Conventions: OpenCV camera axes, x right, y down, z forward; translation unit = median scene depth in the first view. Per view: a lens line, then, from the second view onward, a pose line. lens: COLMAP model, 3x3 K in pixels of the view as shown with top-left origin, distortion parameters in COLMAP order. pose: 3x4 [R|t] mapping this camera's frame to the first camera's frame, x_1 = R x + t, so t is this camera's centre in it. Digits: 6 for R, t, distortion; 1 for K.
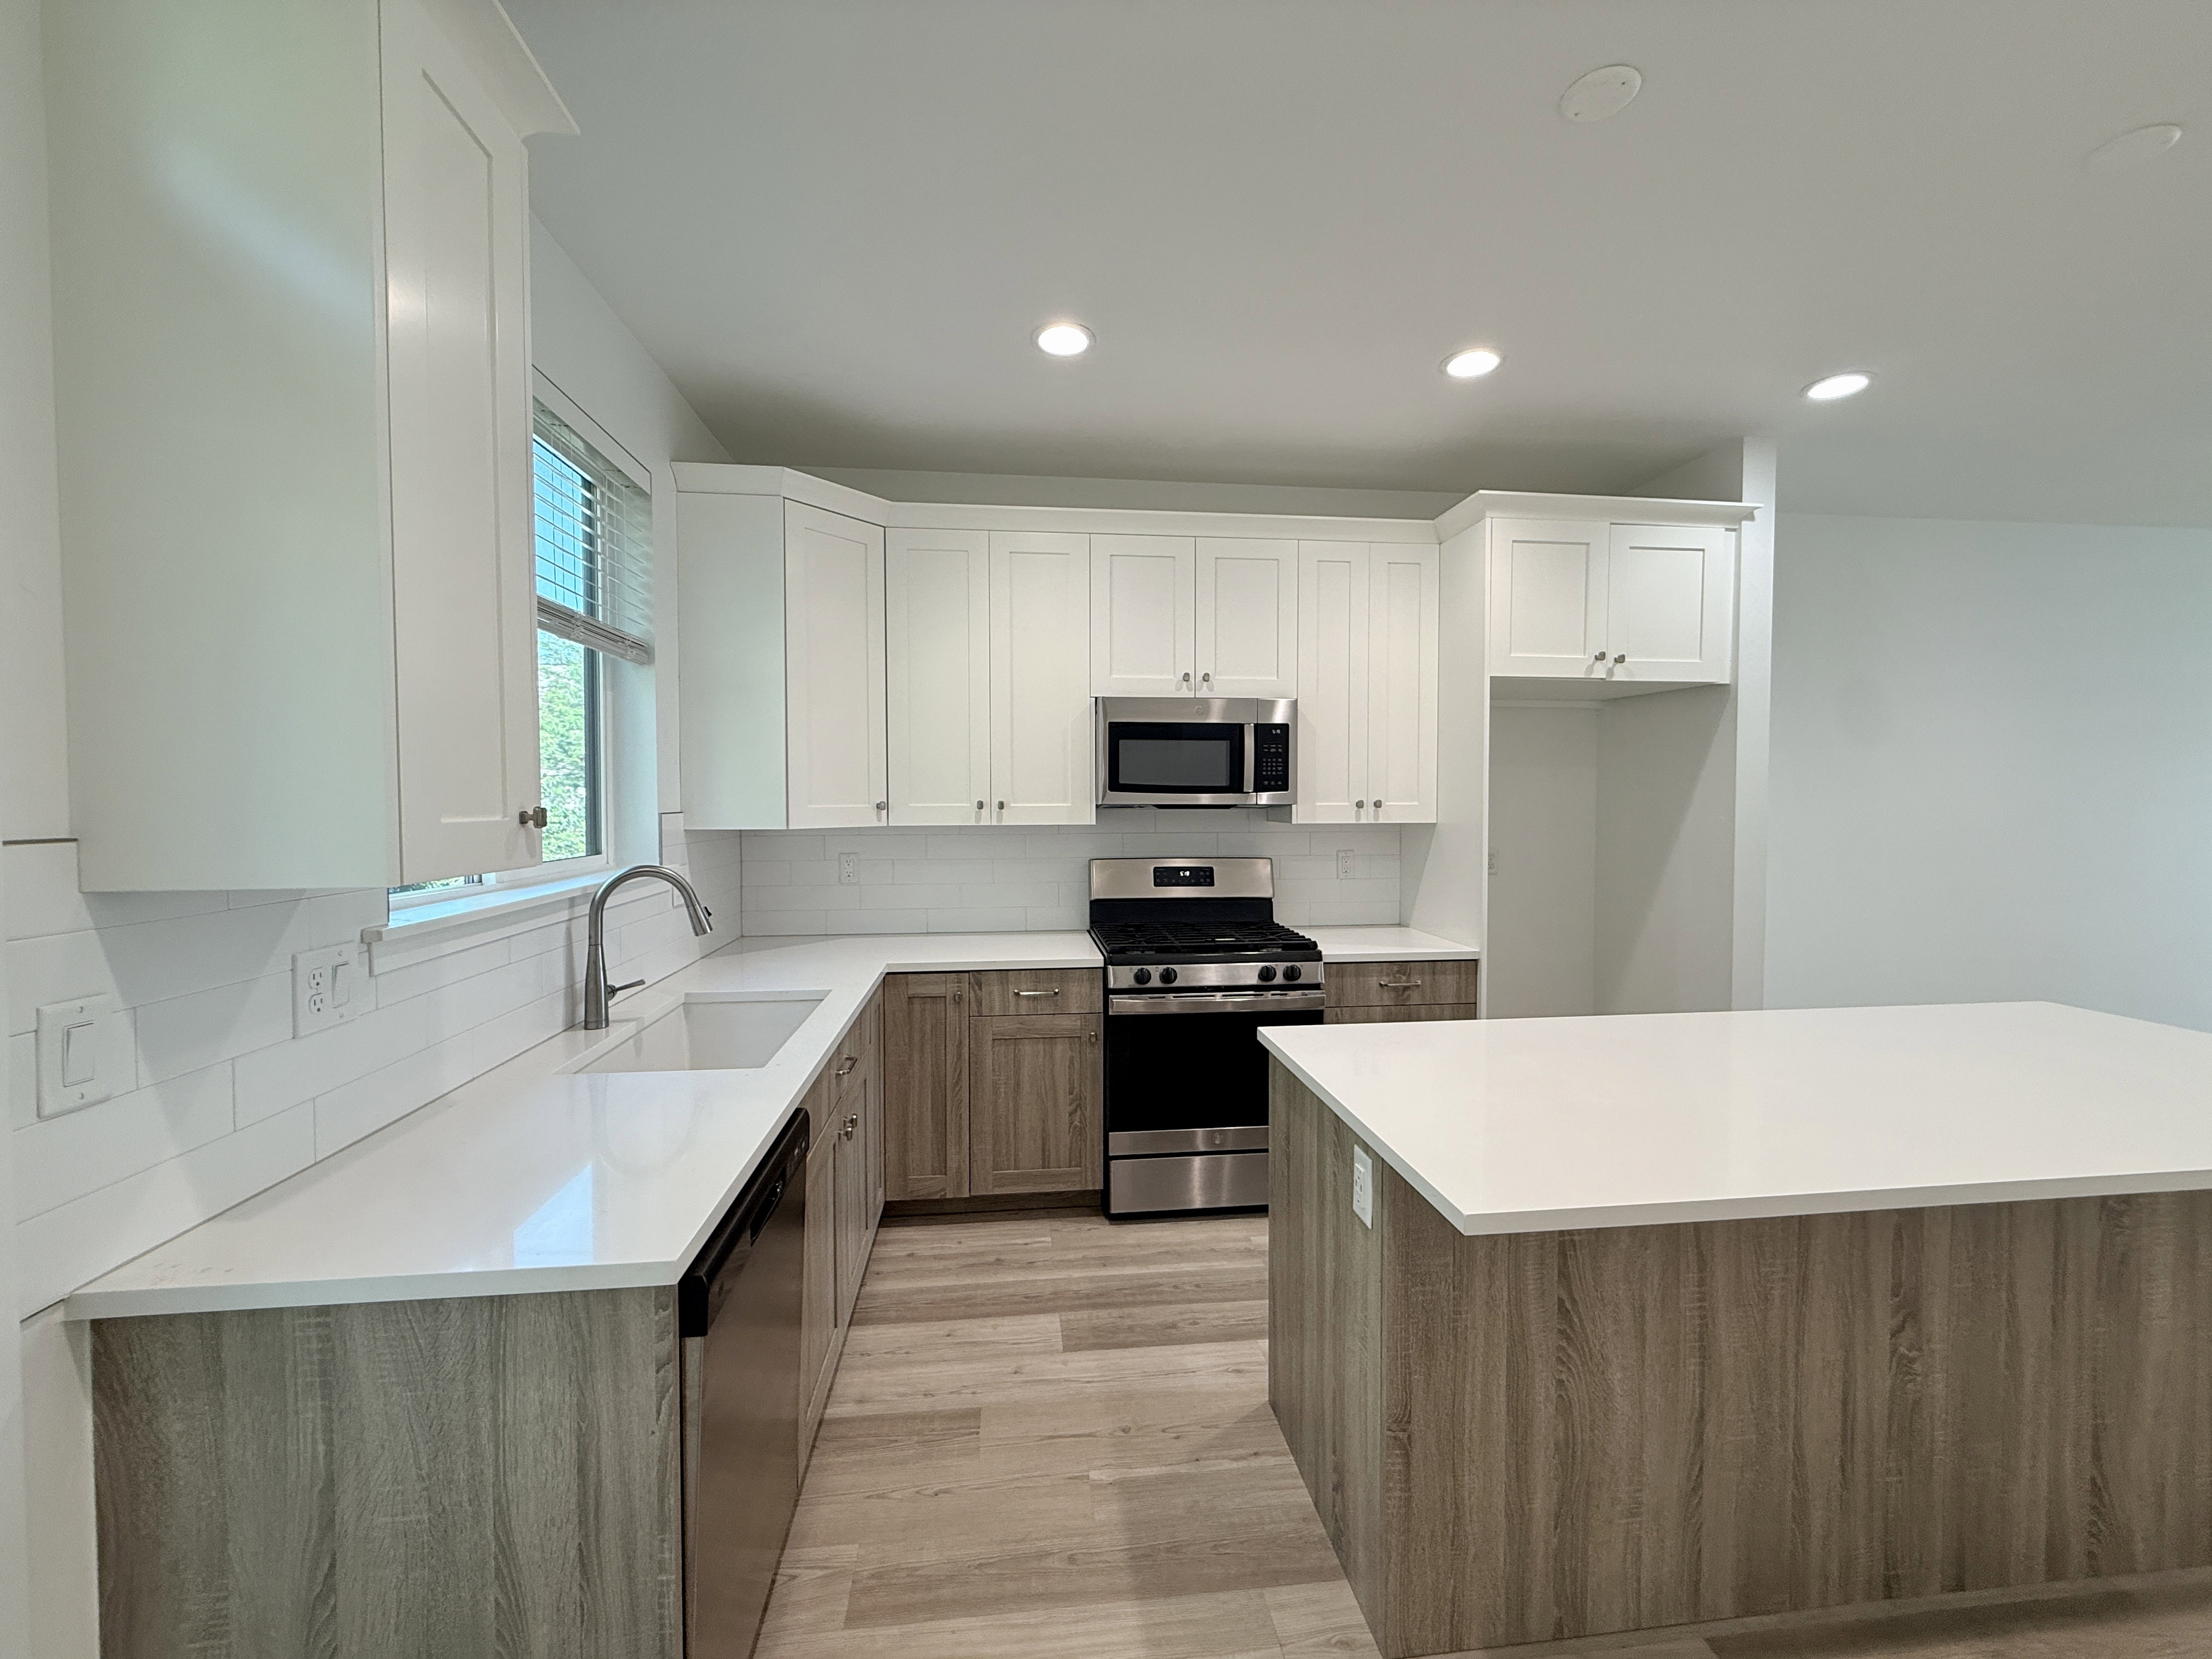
lens RADIAL K [[879.8, 0, 1099.5], [0, 879.8, 821.8], [0, 0, 1]] dist [-0.002623, 0.000195]
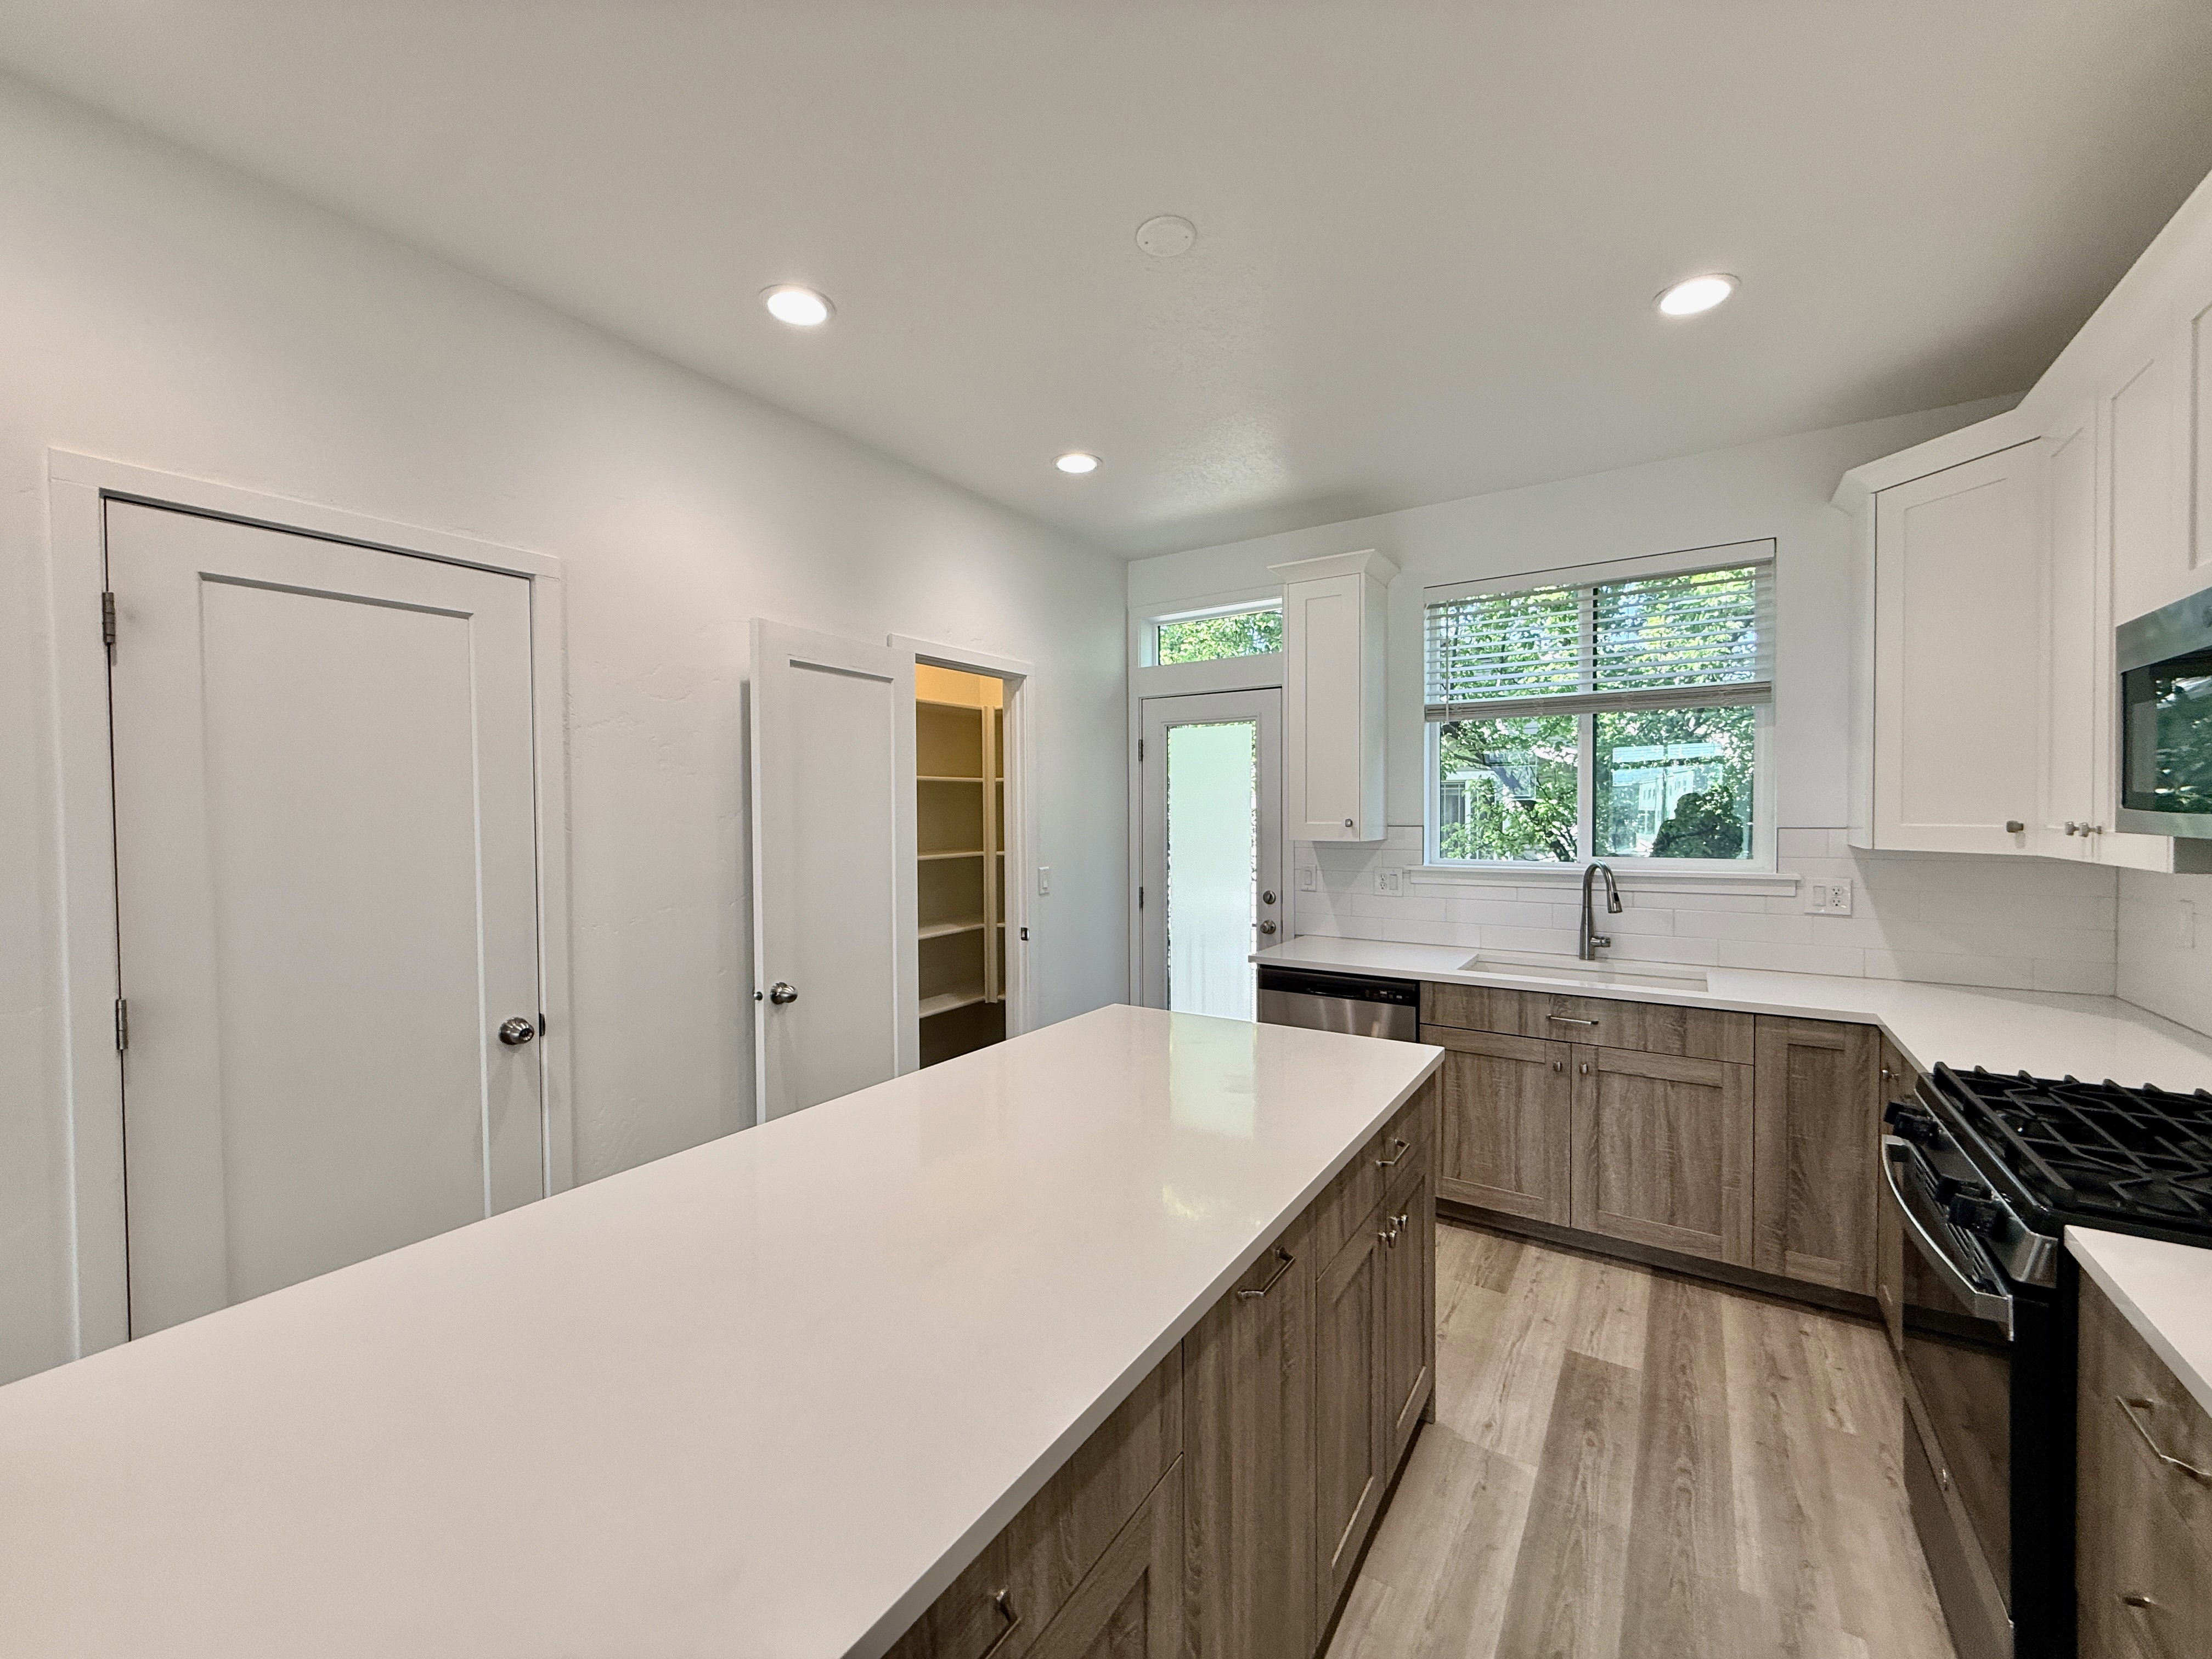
lens RADIAL K [[879.8, 0, 1096.6], [0, 879.8, 821.0], [0, 0, 1]] dist [-0.002623, 0.000195]
pose [[-0.649646, 0.013714, -0.760113, 0.841582], [-0.014870, 0.999417, 0.030740, -0.035866], [0.760092, 0.031273, -0.649063, 0.938054]]
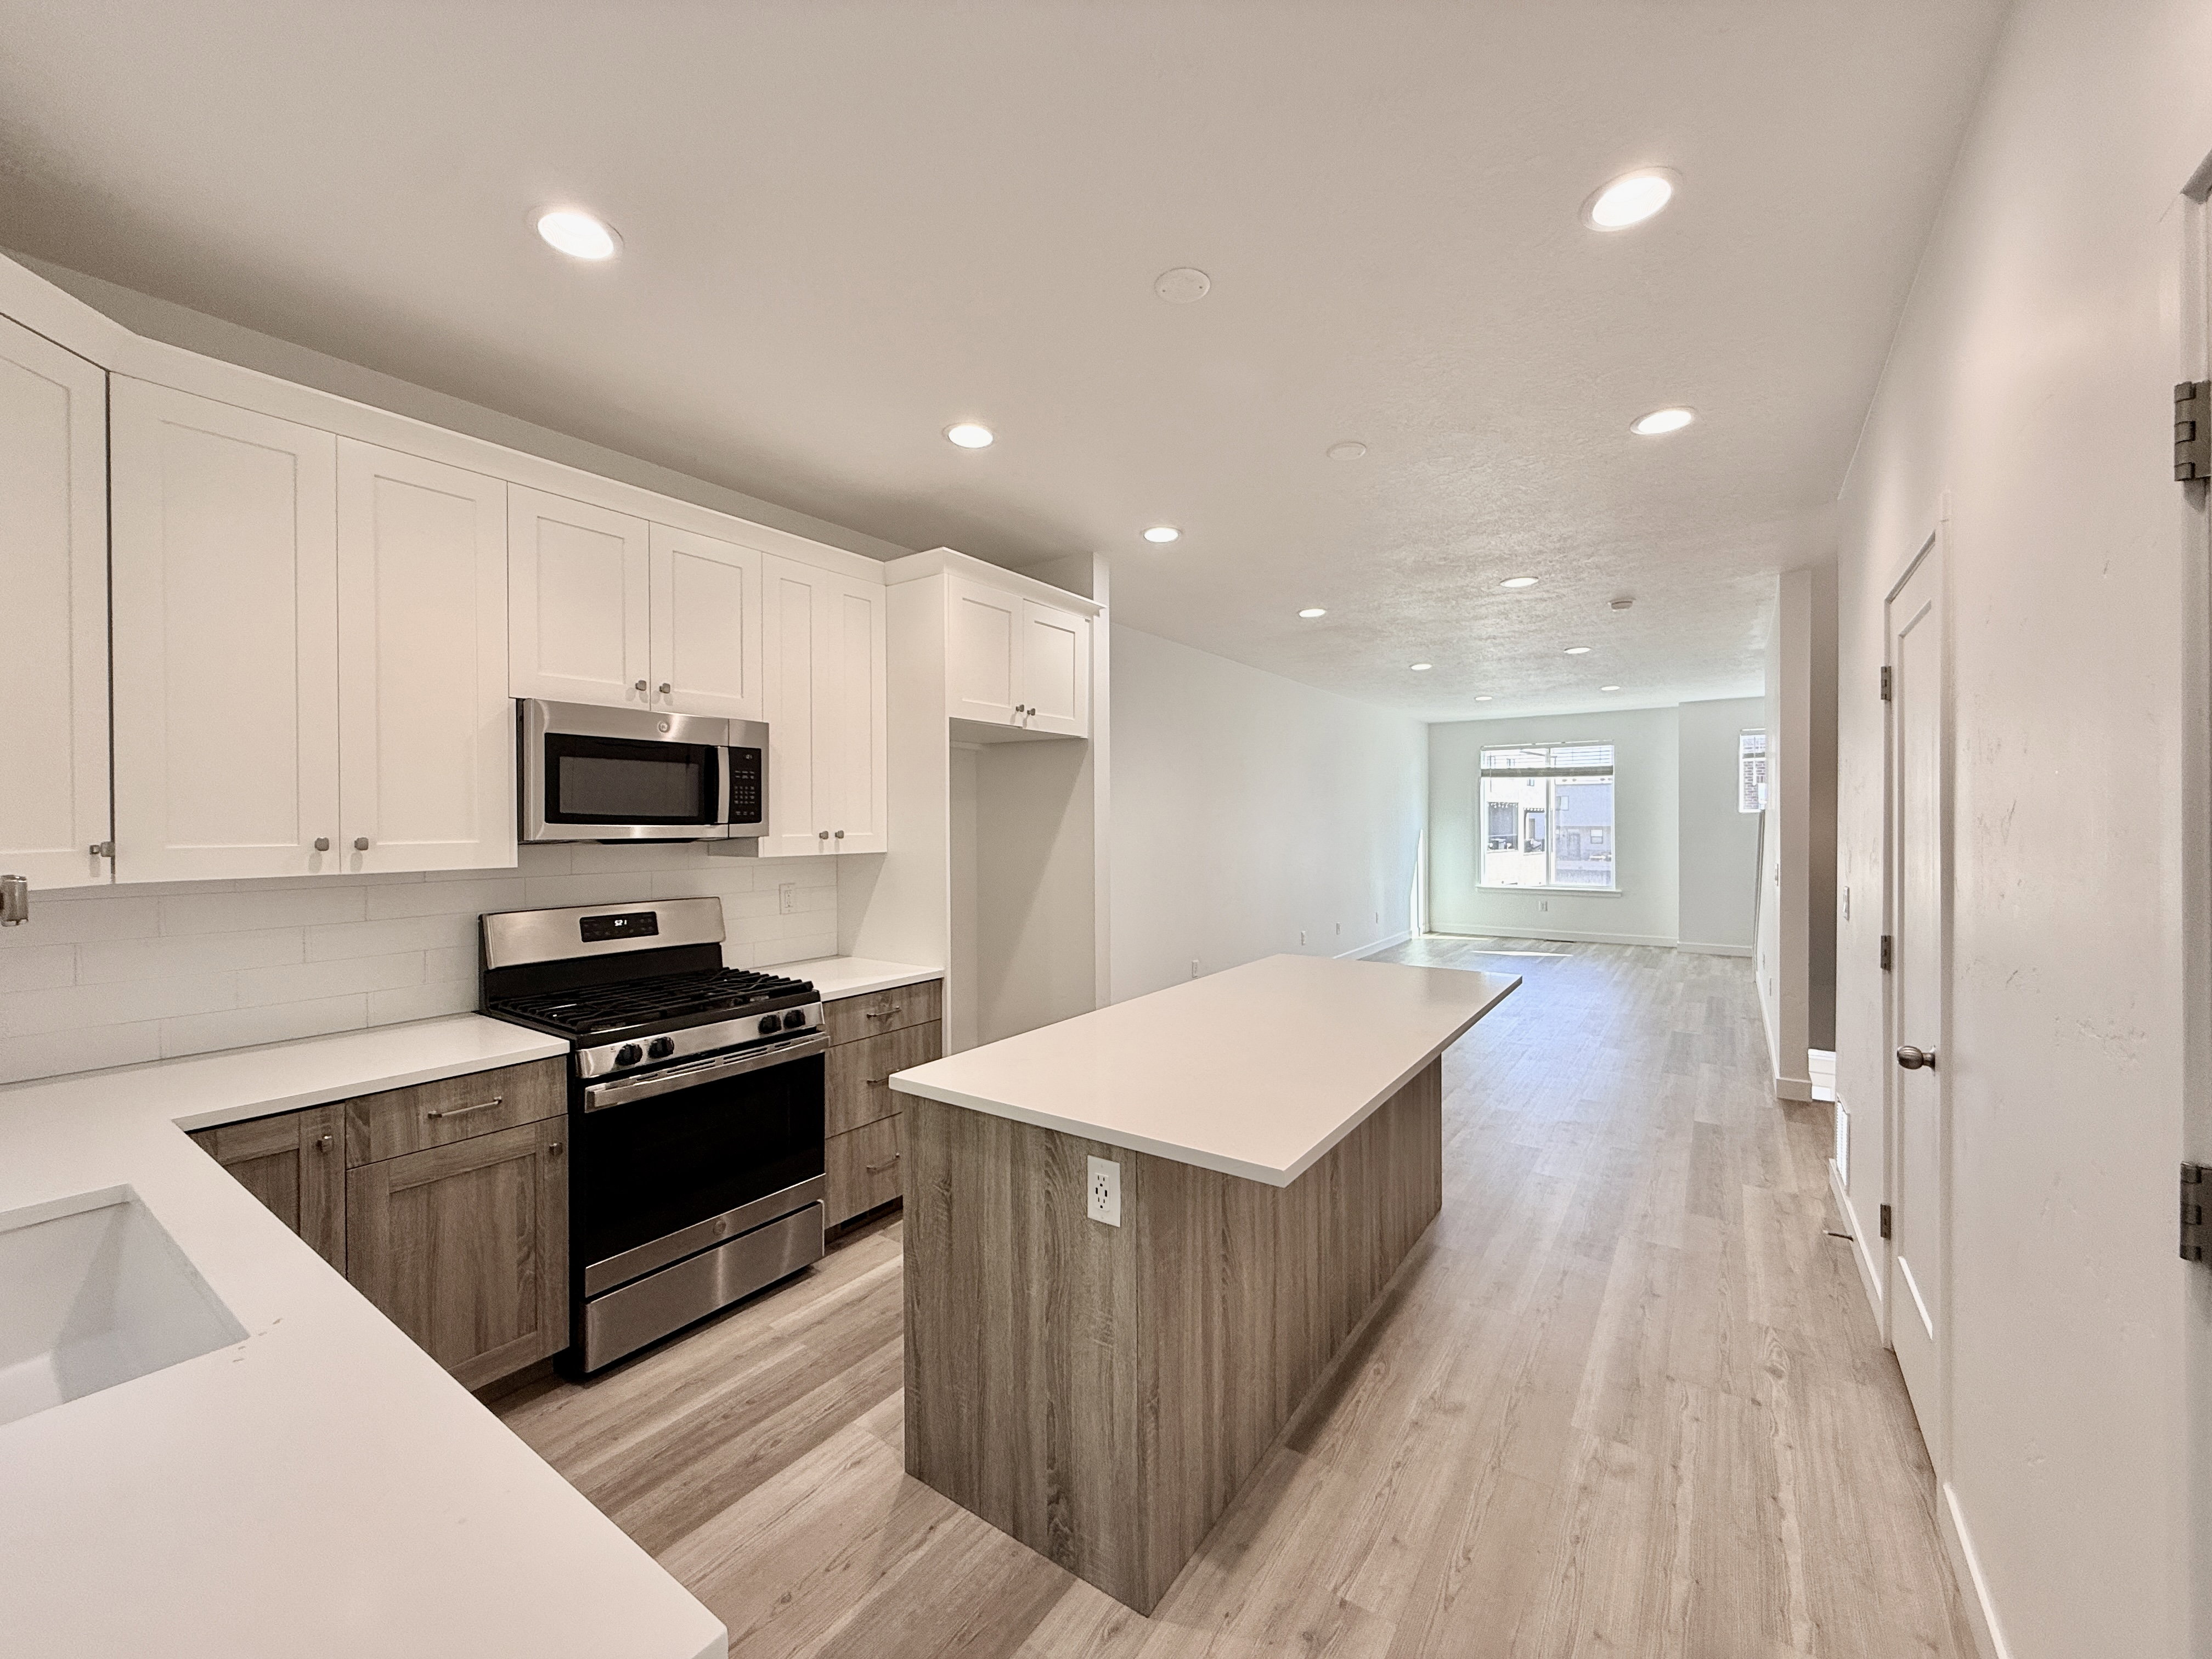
lens RADIAL K [[879.8, 0, 1101.4], [0, 879.8, 822.9], [0, 0, 1]] dist [-0.002623, 0.000195]
pose [[0.660622, -0.003429, 0.750711, -0.261248], [0.025782, 0.999503, -0.018123, -0.008997], [-0.750276, 0.031327, 0.660383, 0.140958]]
